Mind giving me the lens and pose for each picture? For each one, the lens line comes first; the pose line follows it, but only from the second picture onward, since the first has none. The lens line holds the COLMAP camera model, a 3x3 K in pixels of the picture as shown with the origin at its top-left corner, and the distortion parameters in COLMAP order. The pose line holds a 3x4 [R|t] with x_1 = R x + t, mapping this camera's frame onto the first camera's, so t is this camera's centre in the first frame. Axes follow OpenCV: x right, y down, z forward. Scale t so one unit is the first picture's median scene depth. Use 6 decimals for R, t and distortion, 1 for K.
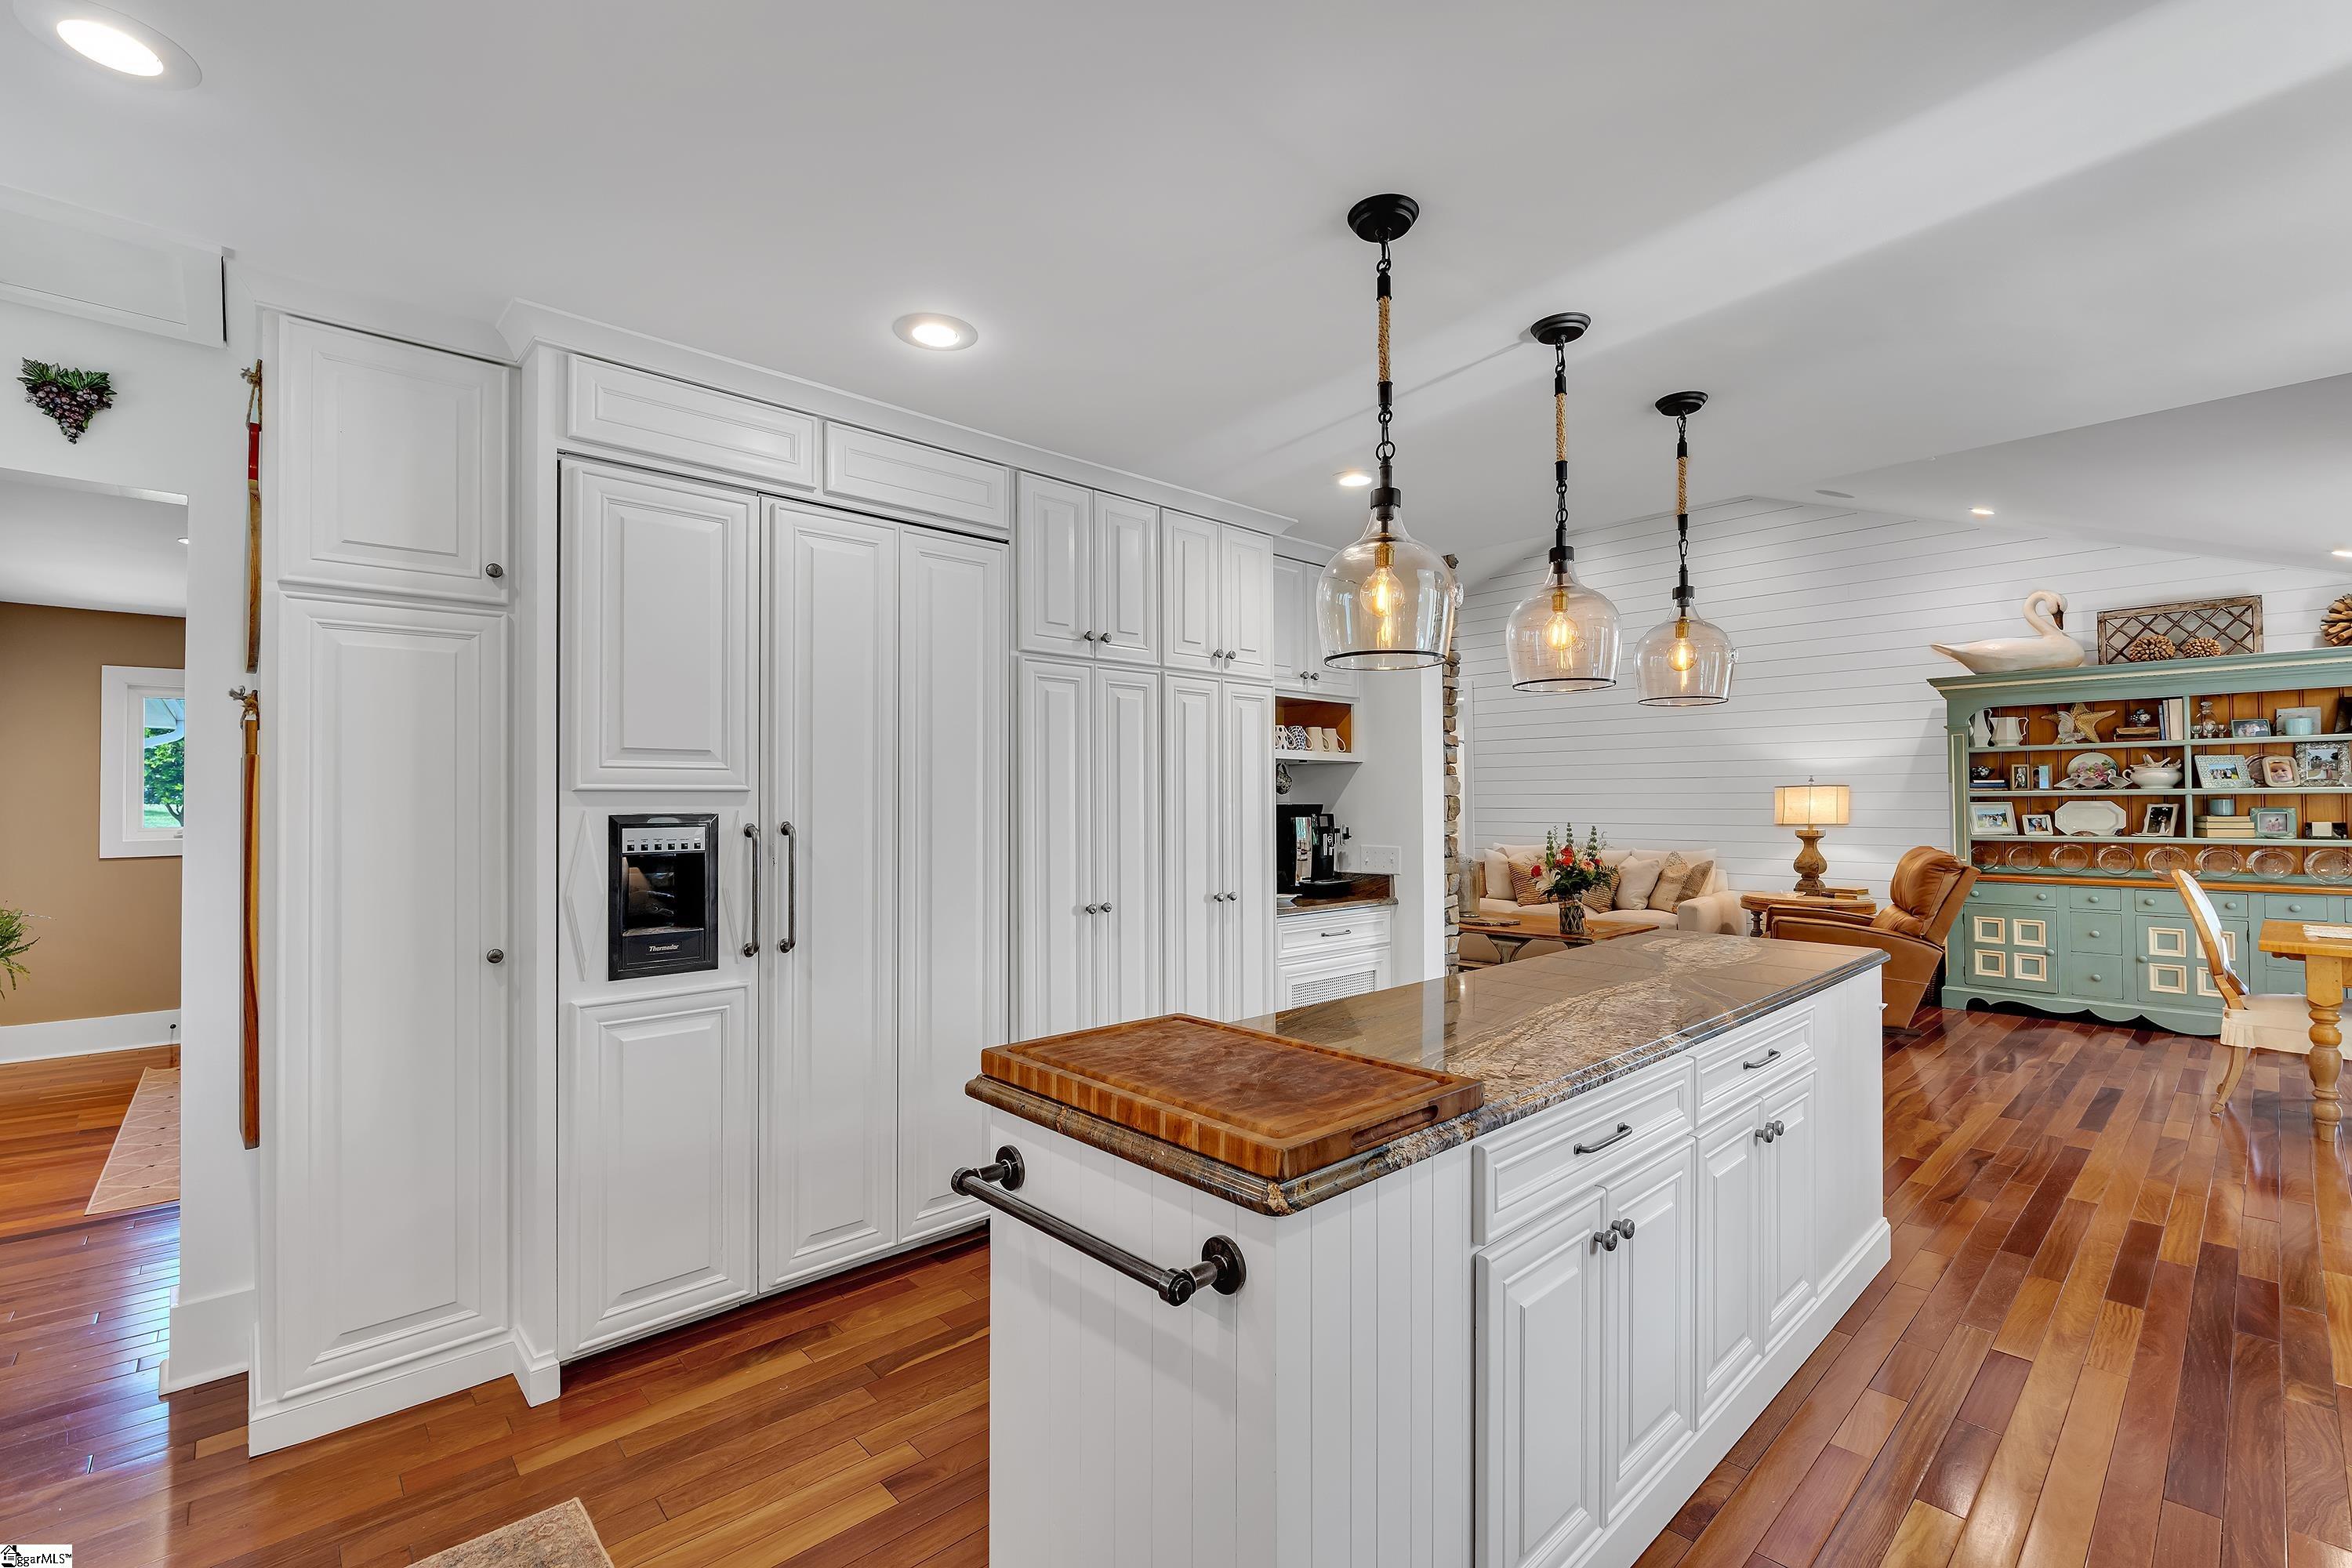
lens RADIAL K [[1021.1, 0, 1176.0], [0, 1021.1, 784.0], [0, 0, 1]] dist [-0.003262, -0.000441]
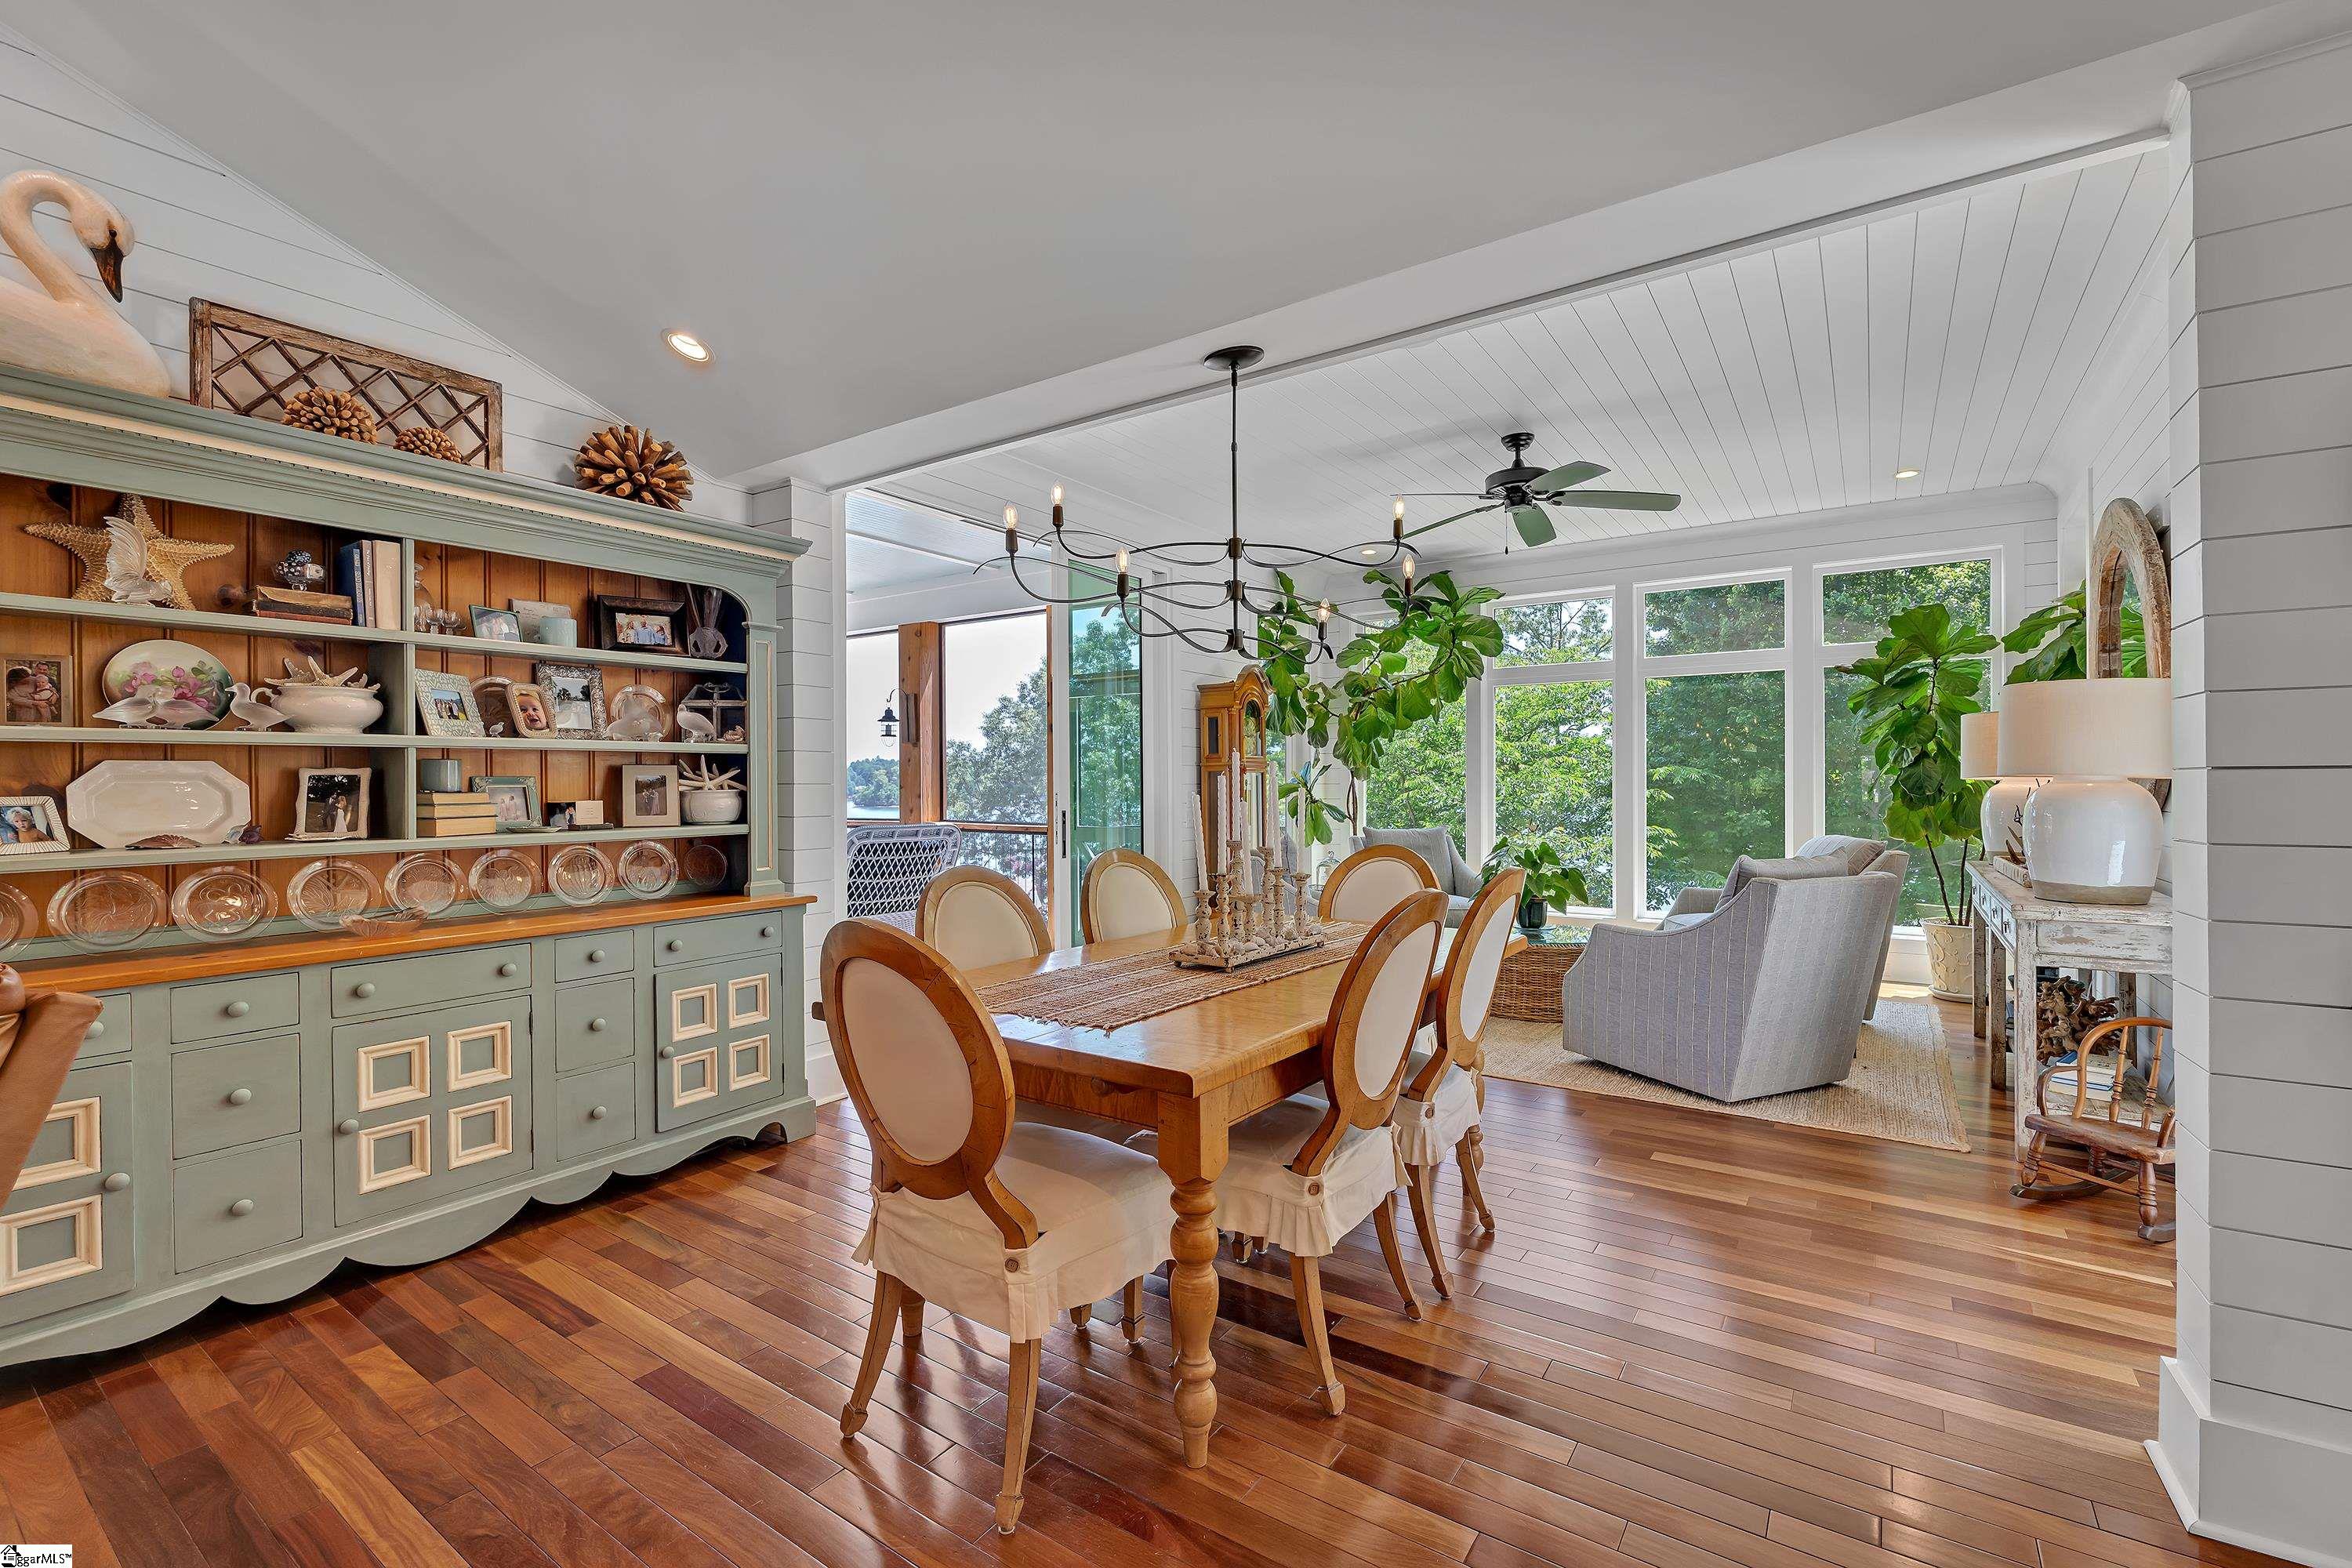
lens RADIAL K [[1021.1, 0, 1176.0], [0, 1021.1, 784.0], [0, 0, 1]] dist [-0.003262, -0.000441]
pose [[-0.216002, 0.006599, 0.976371, 0.437438], [-0.006873, 0.999942, -0.008279, 0.027723], [-0.976369, -0.008499, -0.215945, 0.724967]]
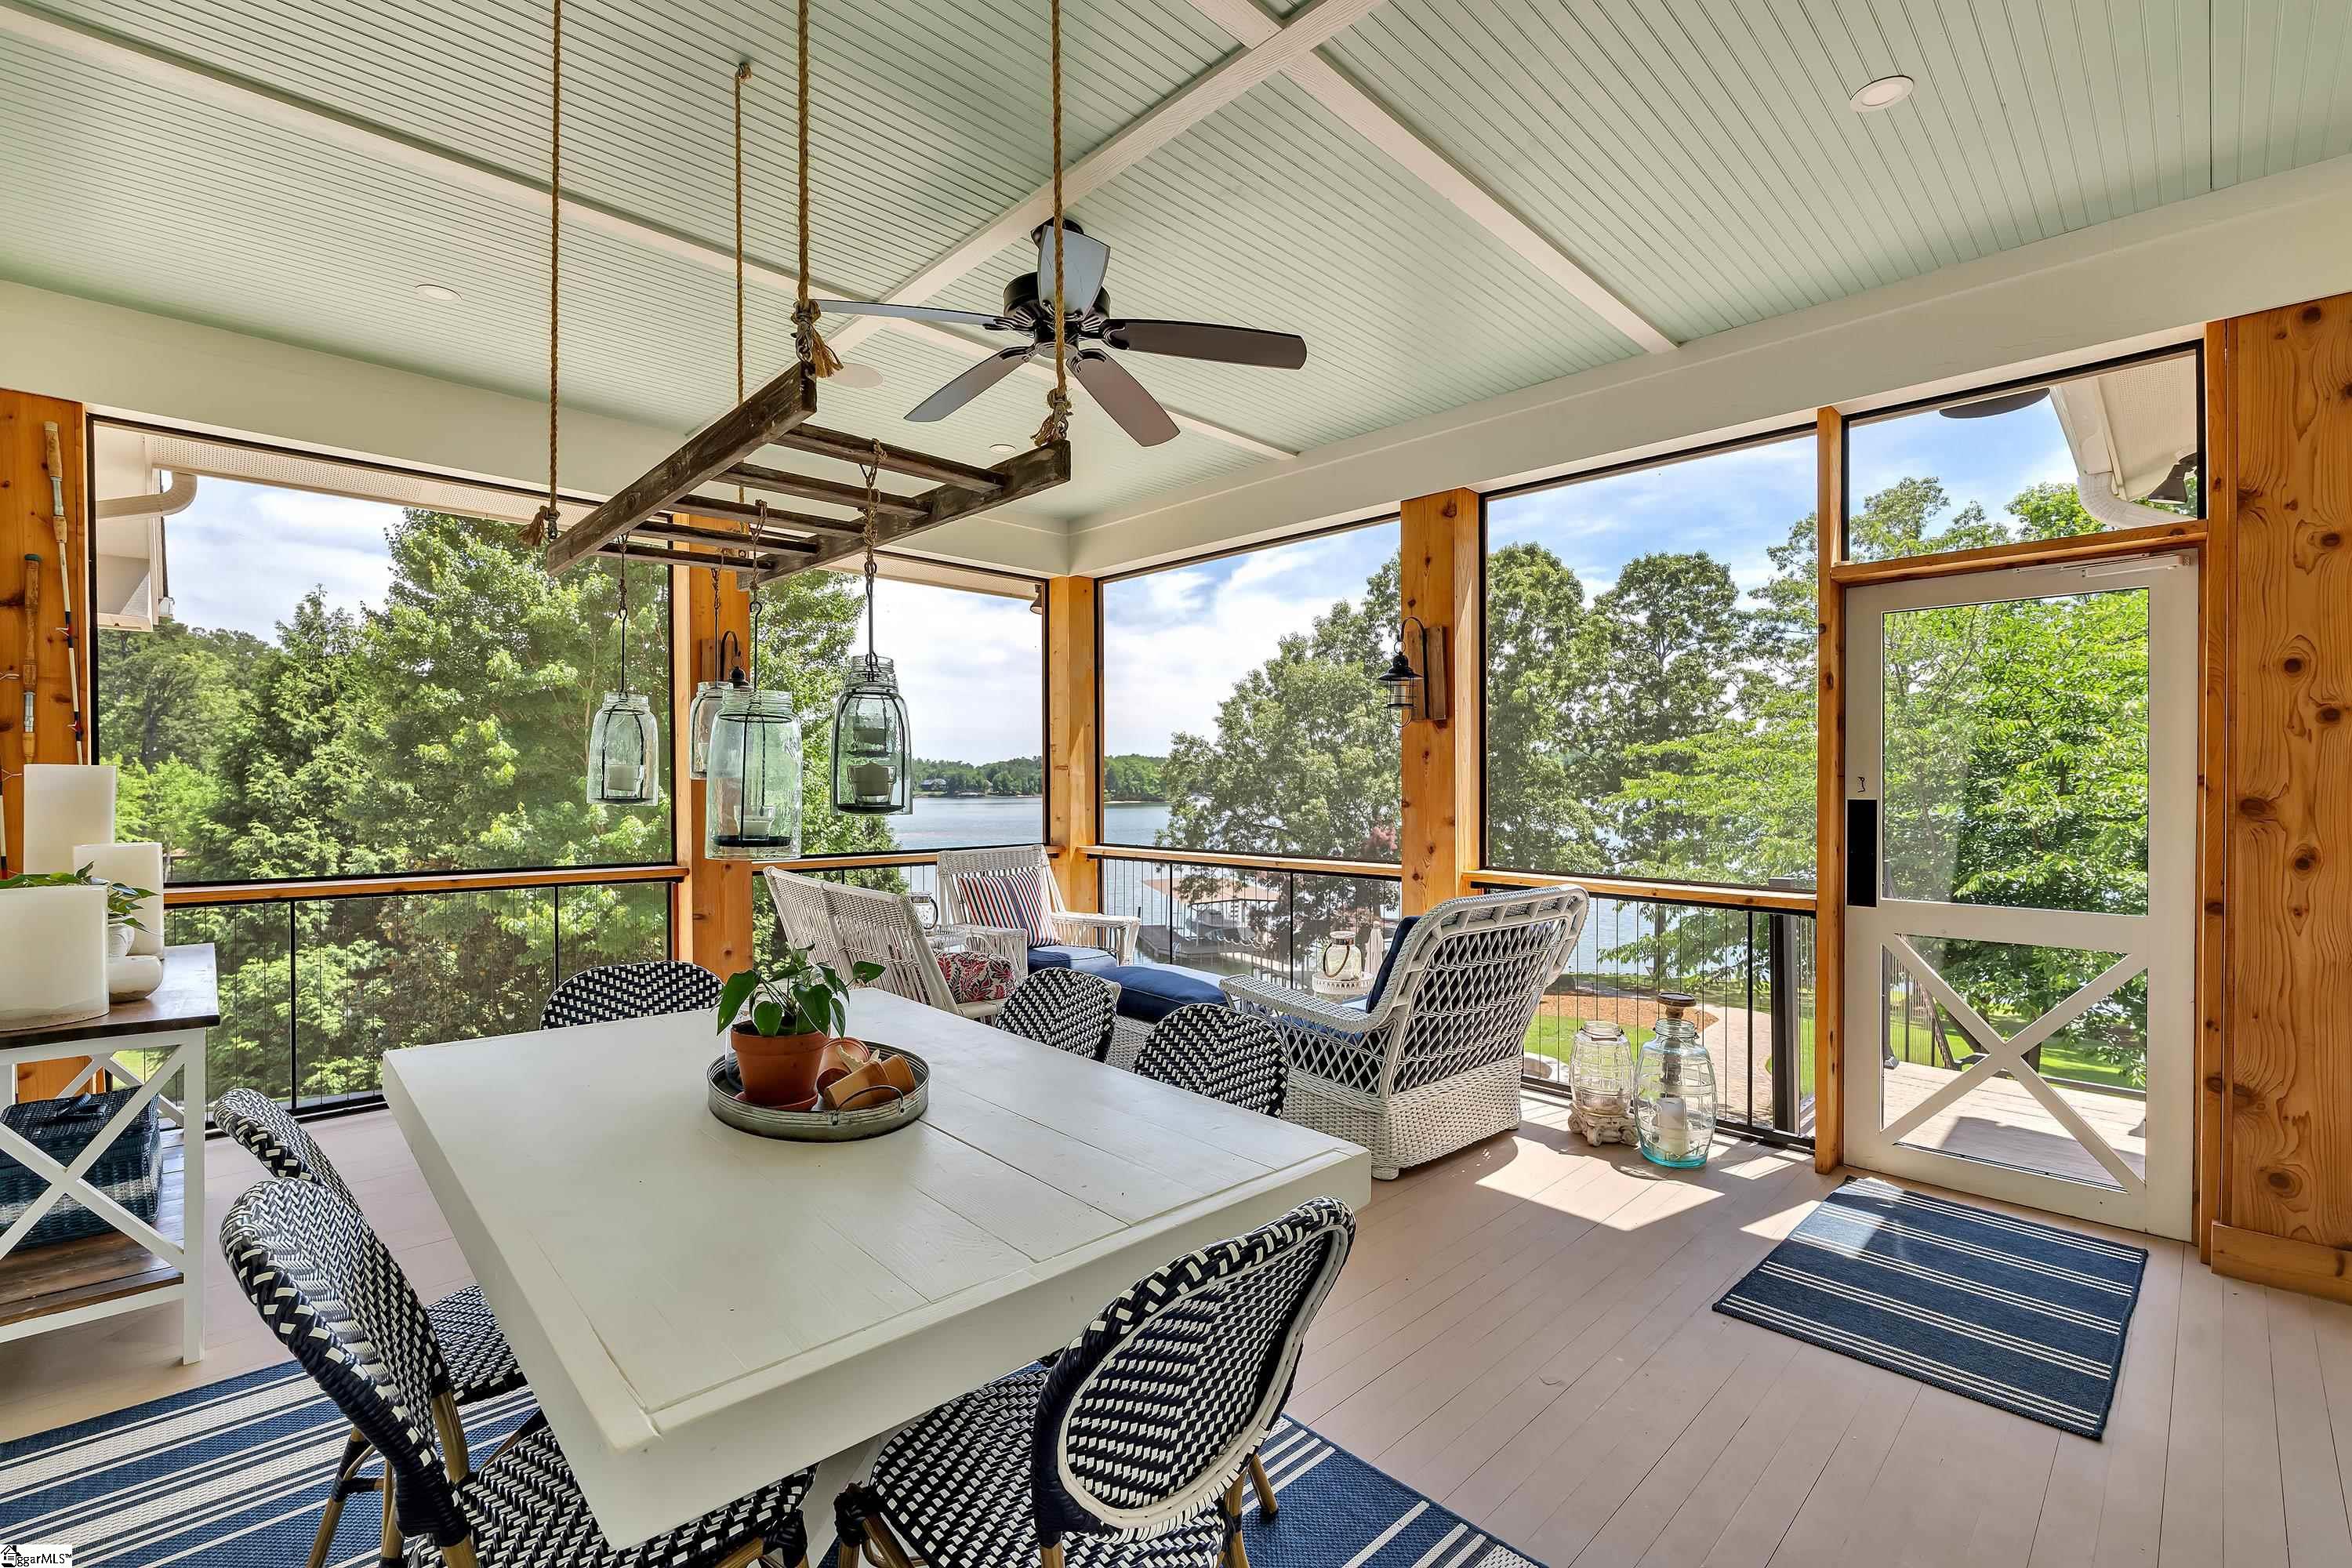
lens RADIAL K [[1013.4, 0, 1172.5], [0, 1013.4, 789.3], [0, 0, 1]] dist [-0.000037, 0.000498]
pose [[-0.033086, -0.001534, 0.999451, 1.166122], [-0.009645, 0.999953, 0.001215, 0.012349], [-0.999406, -0.009599, -0.033099, 0.993583]]
